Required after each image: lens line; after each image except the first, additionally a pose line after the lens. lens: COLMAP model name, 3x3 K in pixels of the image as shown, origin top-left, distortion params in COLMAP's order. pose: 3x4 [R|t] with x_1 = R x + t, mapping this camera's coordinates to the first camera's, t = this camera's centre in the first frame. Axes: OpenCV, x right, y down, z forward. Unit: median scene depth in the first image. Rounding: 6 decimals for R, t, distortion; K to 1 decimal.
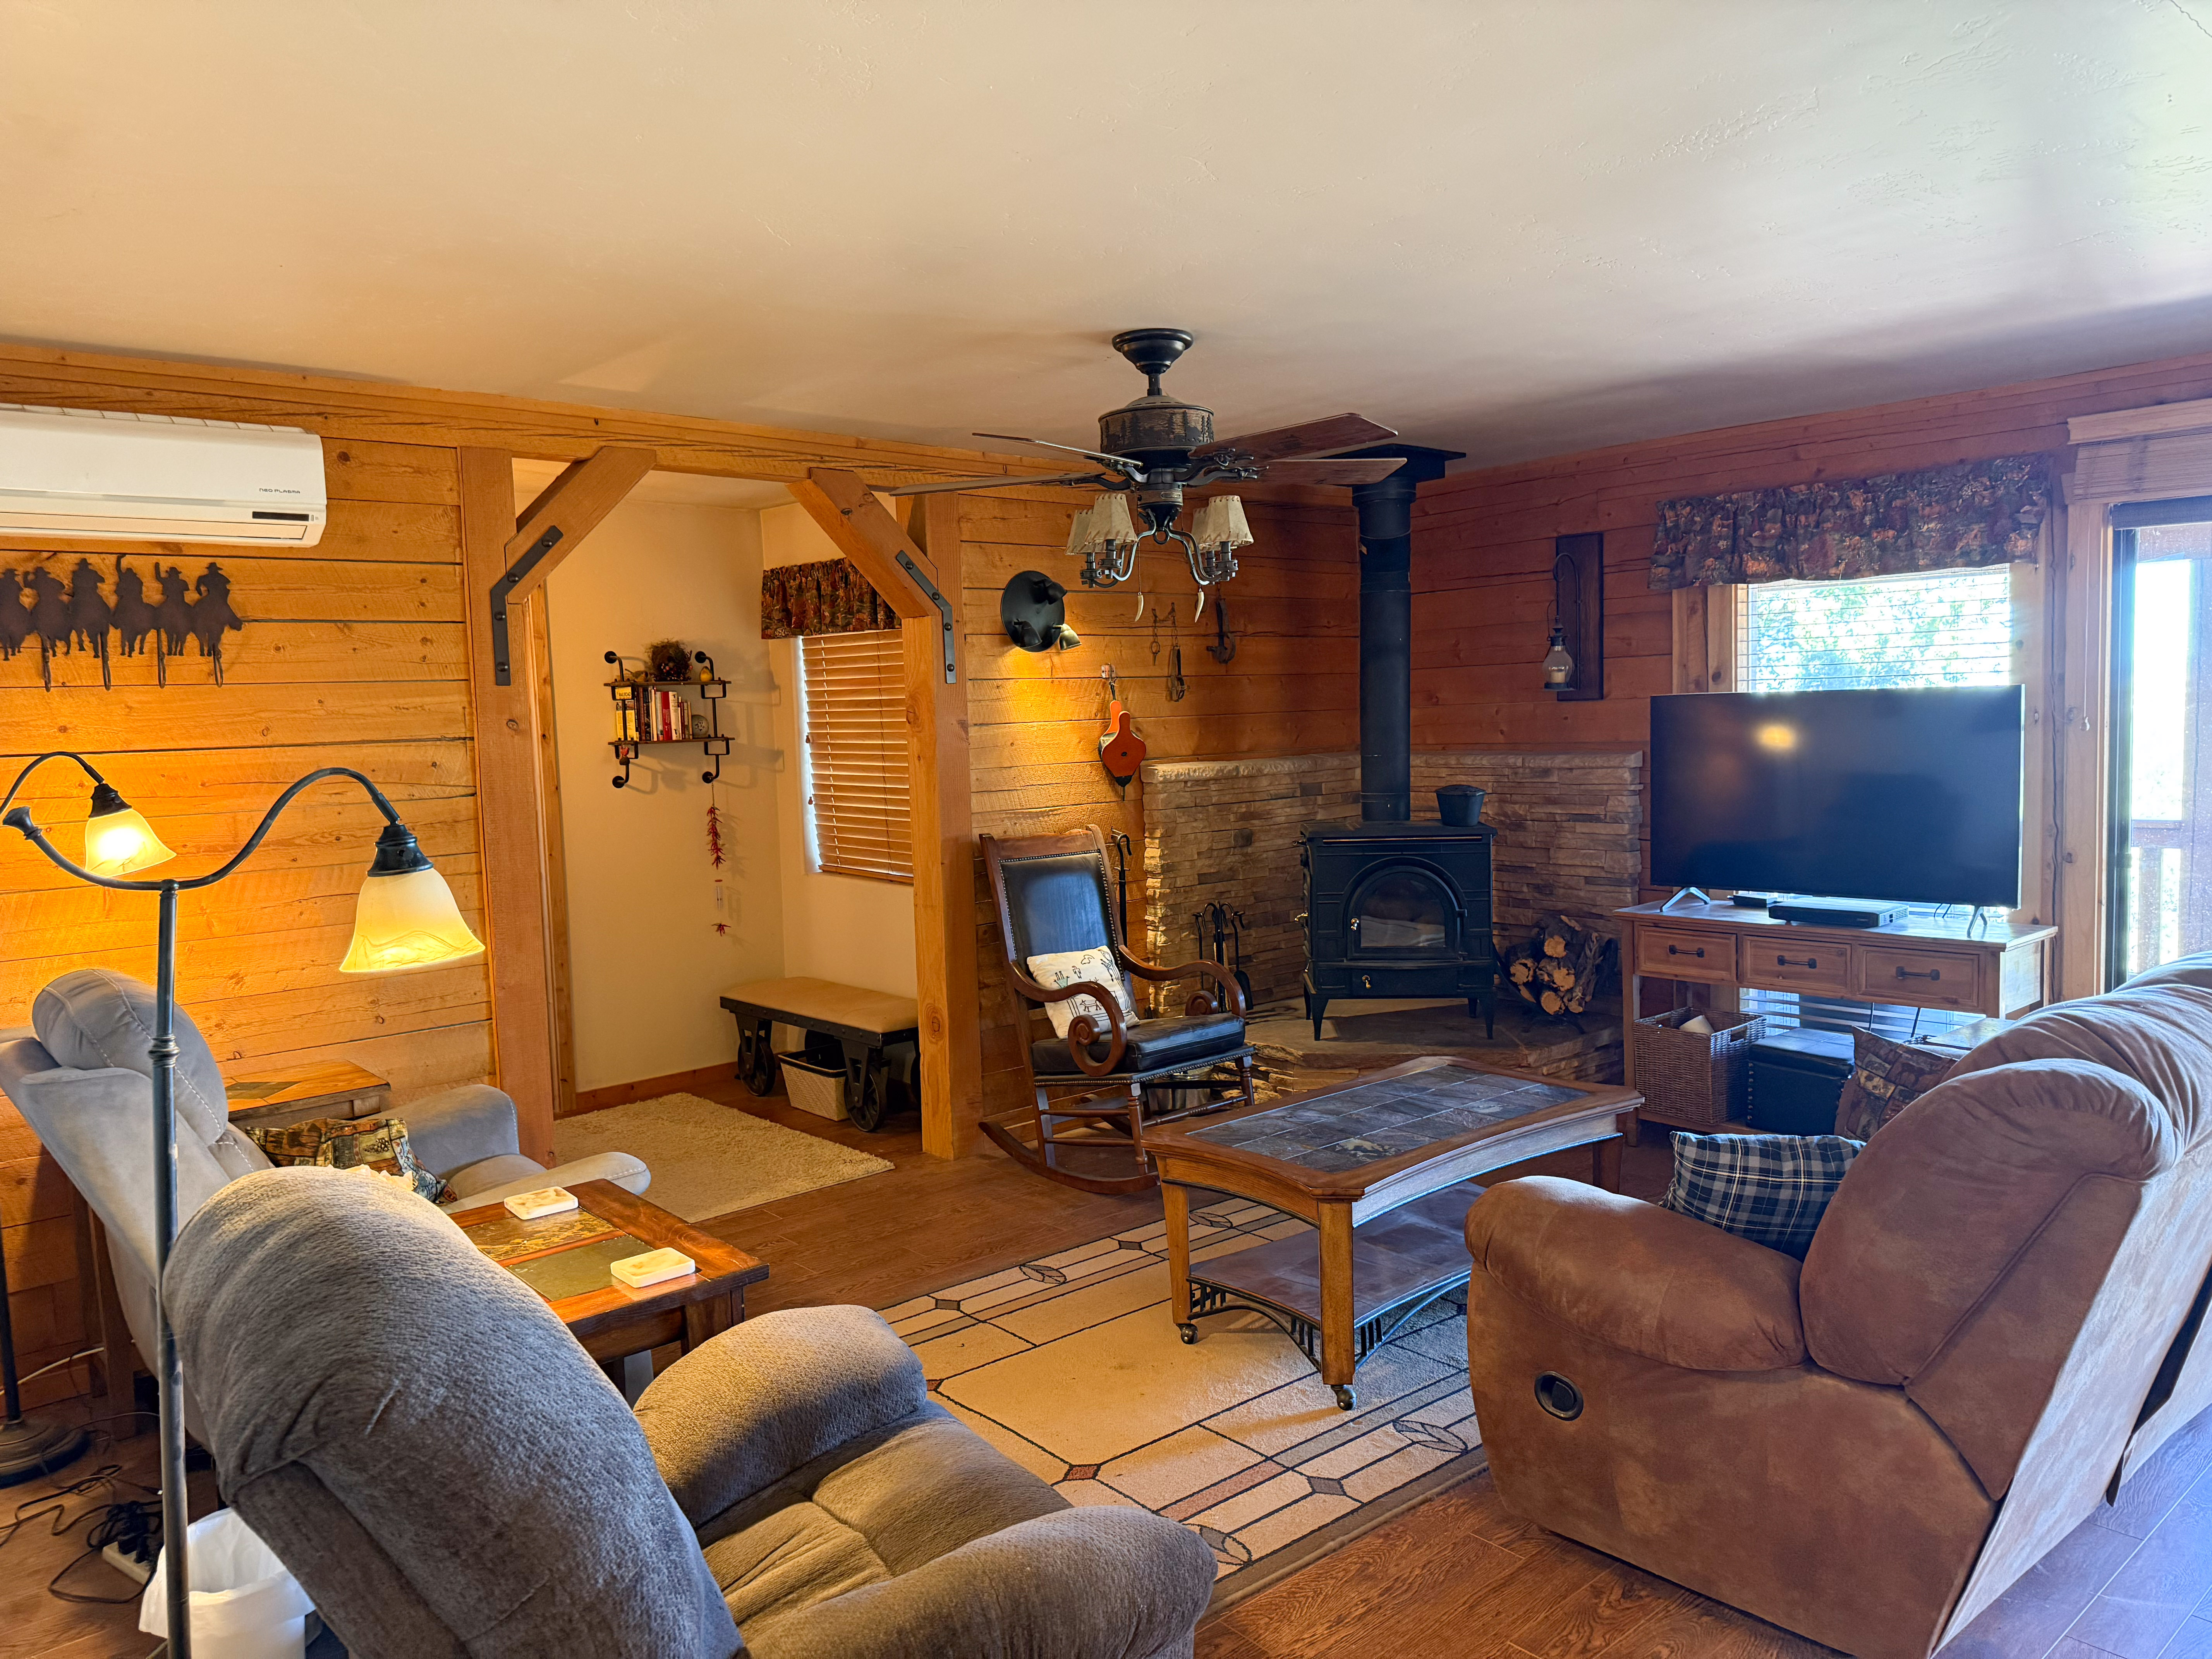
lens RADIAL K [[1530.0, 0, 1106.0], [0, 1530.0, 829.5], [0, 0, 1]] dist [0.142181, -0.252168]
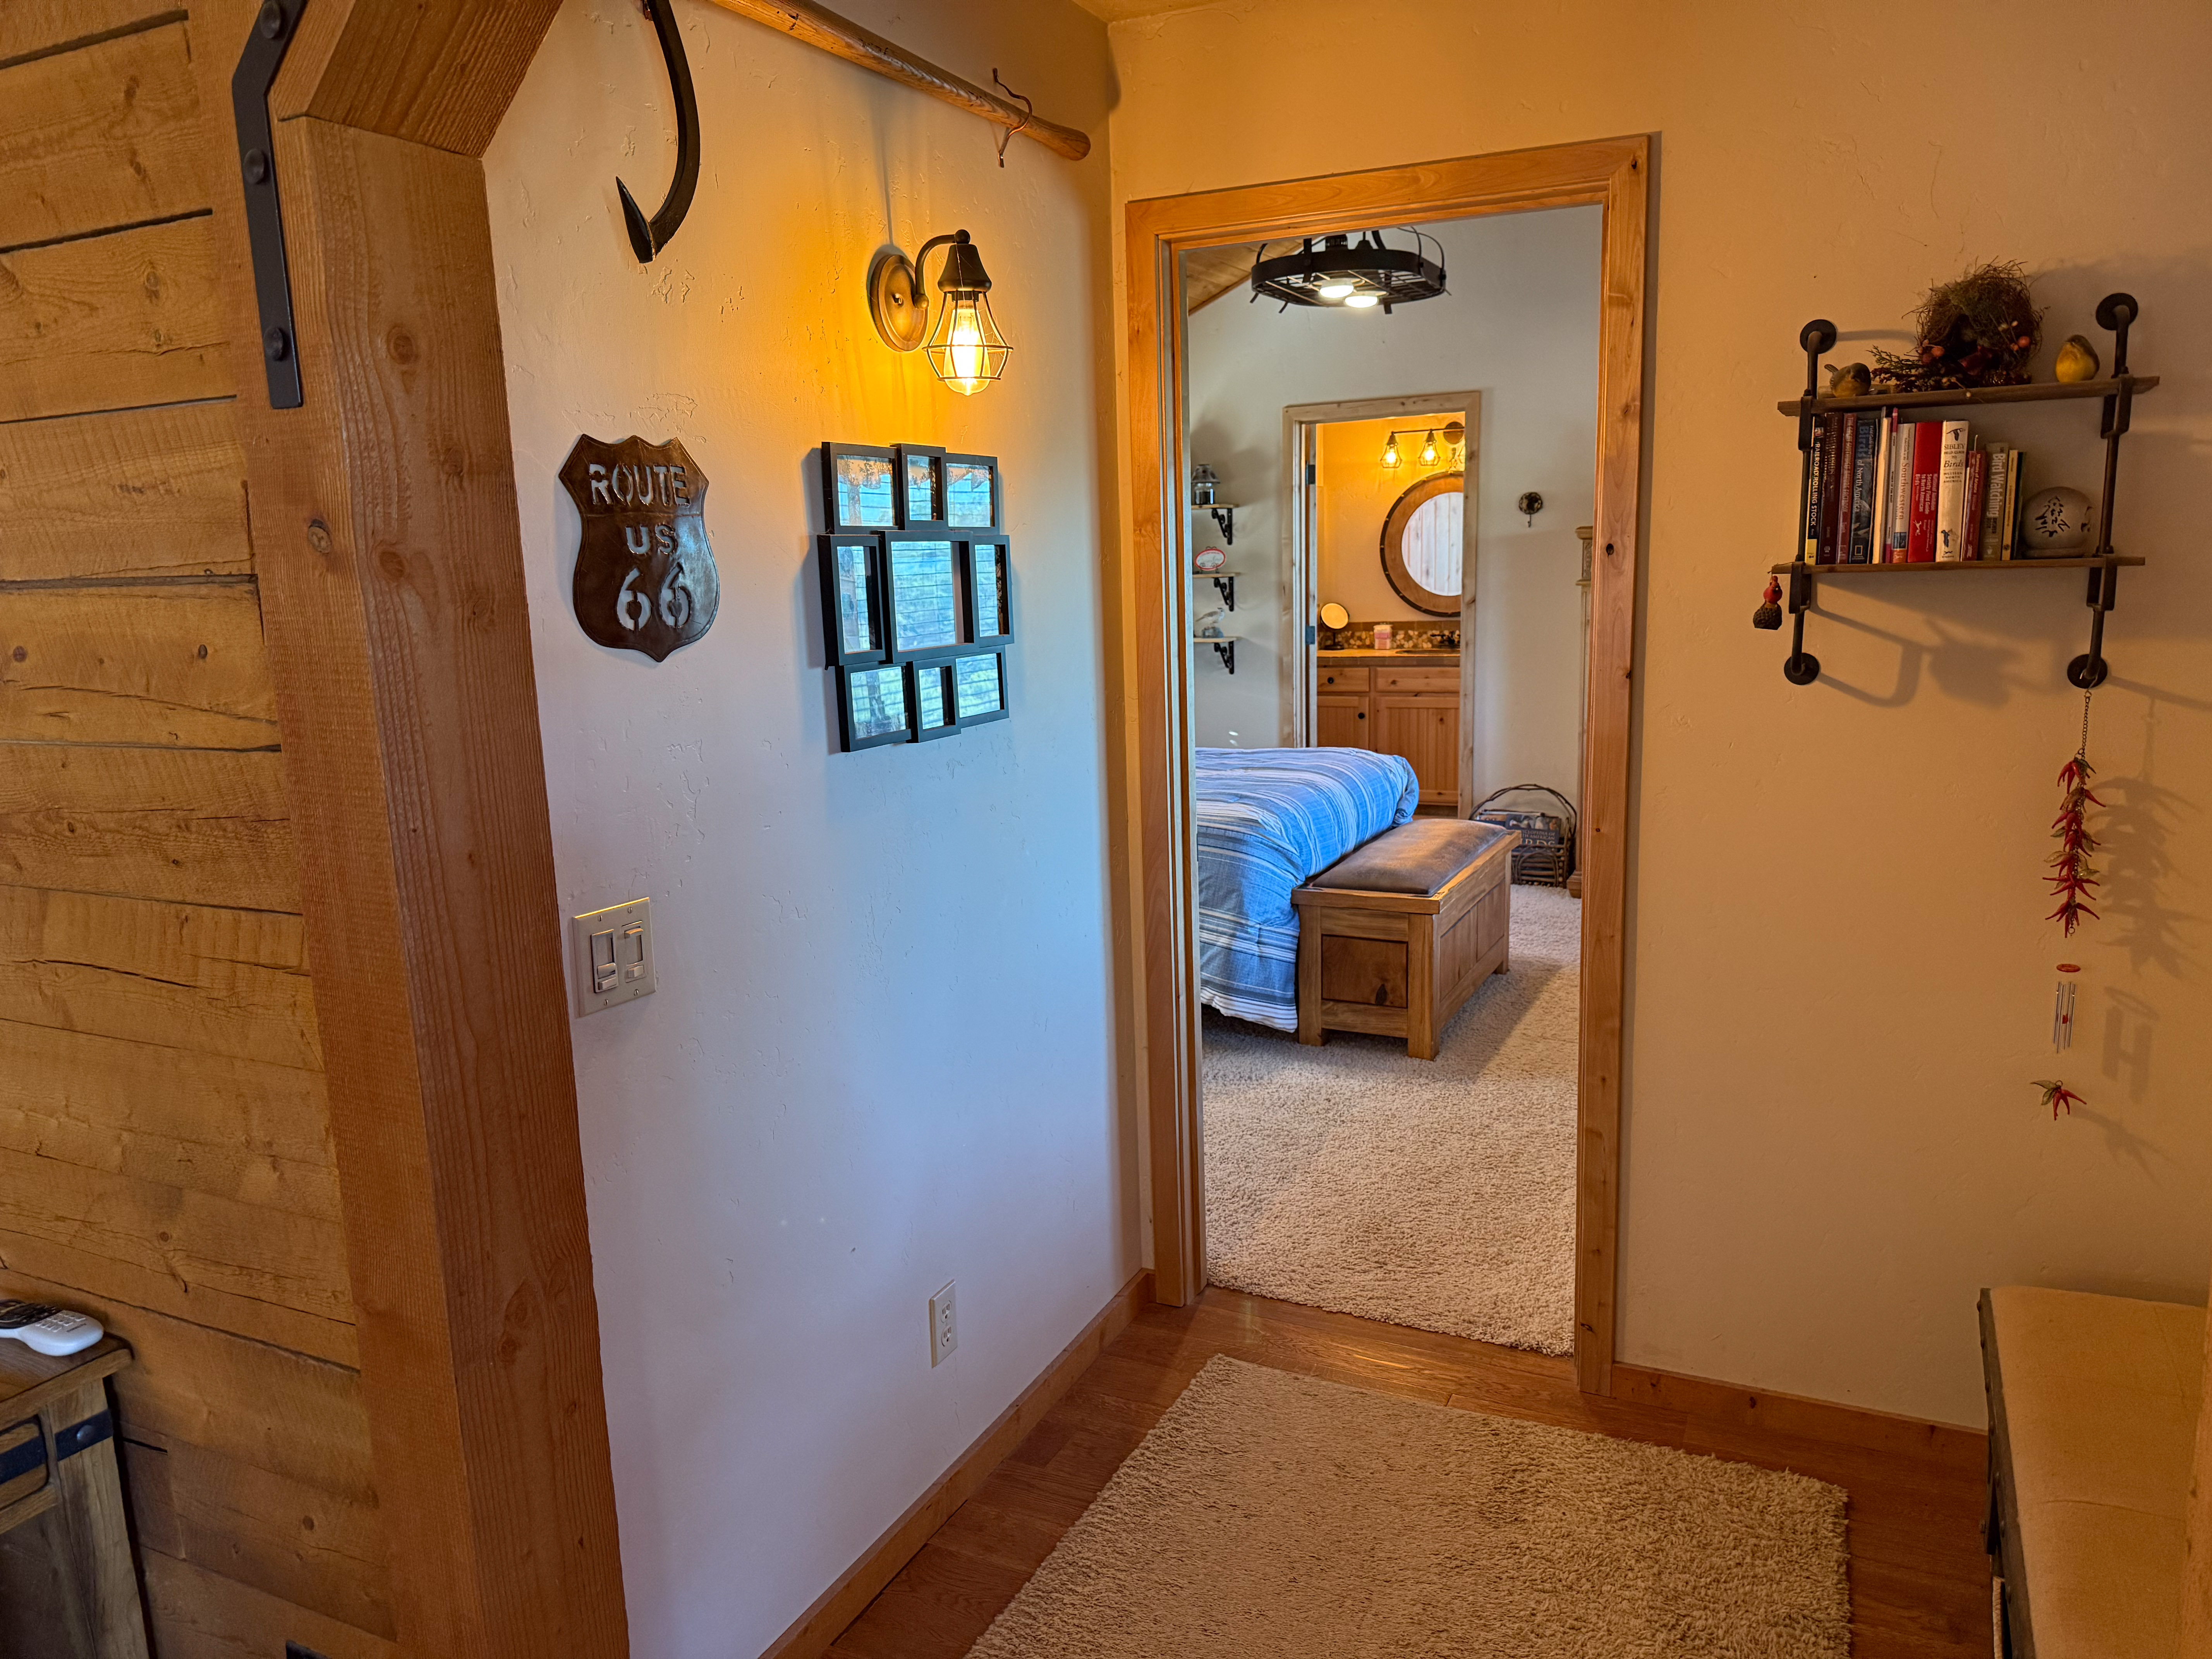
lens RADIAL K [[1559.4, 0, 1117.2], [0, 1559.4, 845.4], [0, 0, 1]] dist [0.085685, -0.109461]
pose [[0.394815, 0.188650, -0.899184, -0.019939], [-0.057292, 0.981843, 0.180836, -0.055295], [0.916973, -0.019881, 0.398455, 0.769710]]
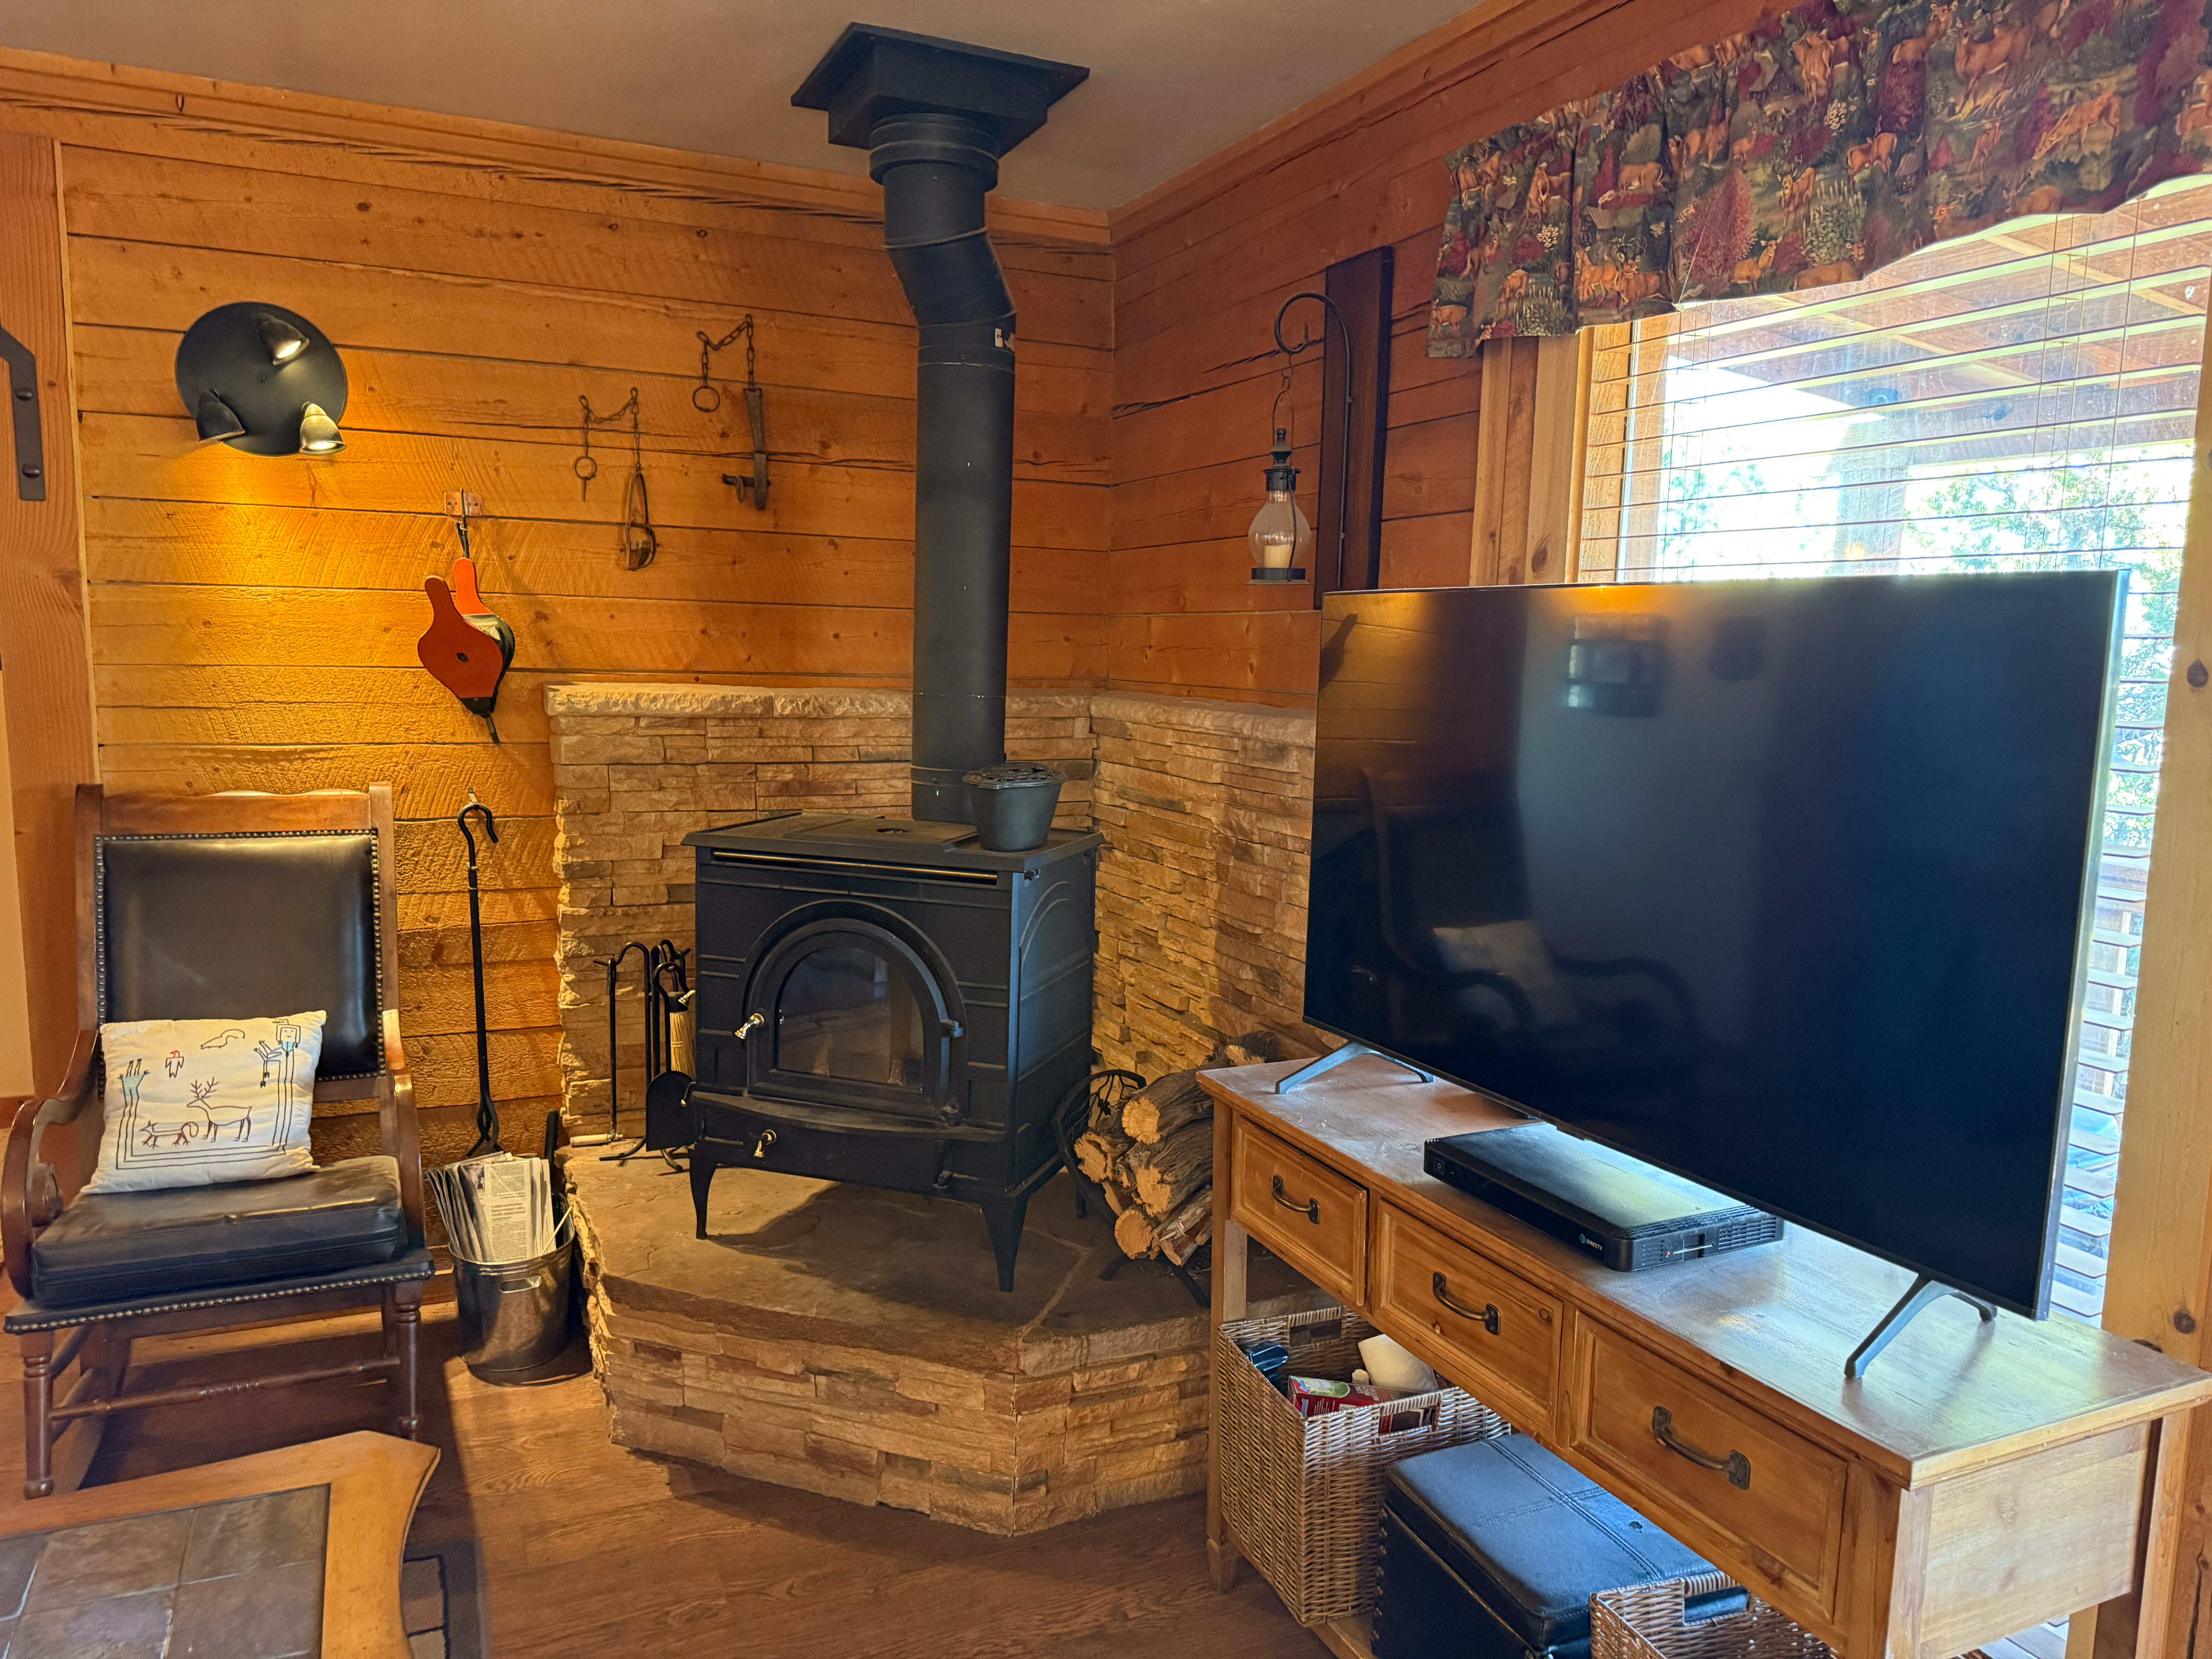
lens RADIAL K [[1532.2, 0, 1115.9], [0, 1532.2, 844.4], [0, 0, 1]] dist [0.042643, -0.062288]
pose [[0.960495, 0.091878, -0.262693, 0.384058], [-0.077496, 0.994896, 0.064618, -0.036564], [0.267289, -0.041708, 0.962713, 0.532429]]
